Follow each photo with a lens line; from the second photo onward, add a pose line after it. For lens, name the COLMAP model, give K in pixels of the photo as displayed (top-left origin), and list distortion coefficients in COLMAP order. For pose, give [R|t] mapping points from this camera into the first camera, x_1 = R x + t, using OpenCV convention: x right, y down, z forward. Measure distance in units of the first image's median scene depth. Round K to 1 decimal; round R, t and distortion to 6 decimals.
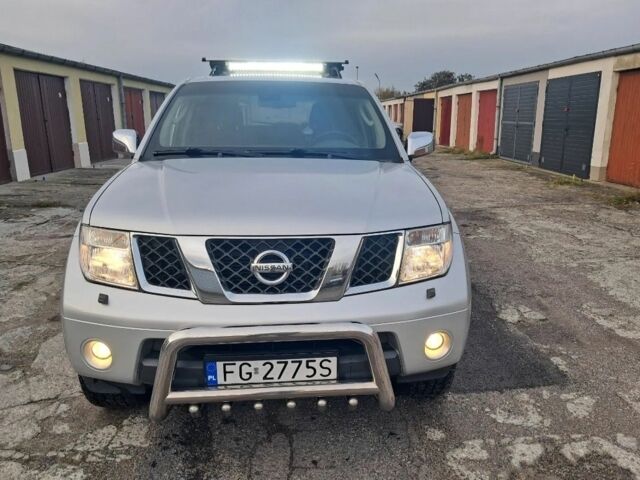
lens RADIAL K [[502.1, 0, 320.7], [0, 502.1, 240.3], [0, 0, 1]] dist [0.014419, -0.012605]
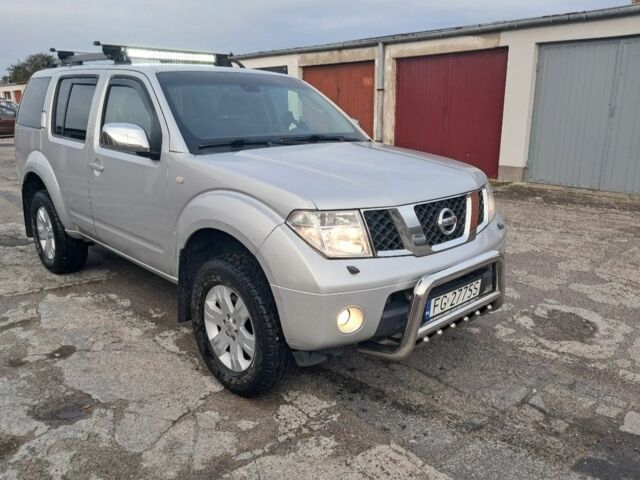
lens RADIAL K [[502.1, 0, 320.0], [0, 502.1, 236.1], [0, 0, 1]] dist [0.014419, -0.012605]
pose [[0.794018, -0.159256, 0.586663, -1.115597], [0.149980, 0.986562, 0.064822, -0.042478], [-0.589102, 0.036517, 0.807233, 0.122425]]
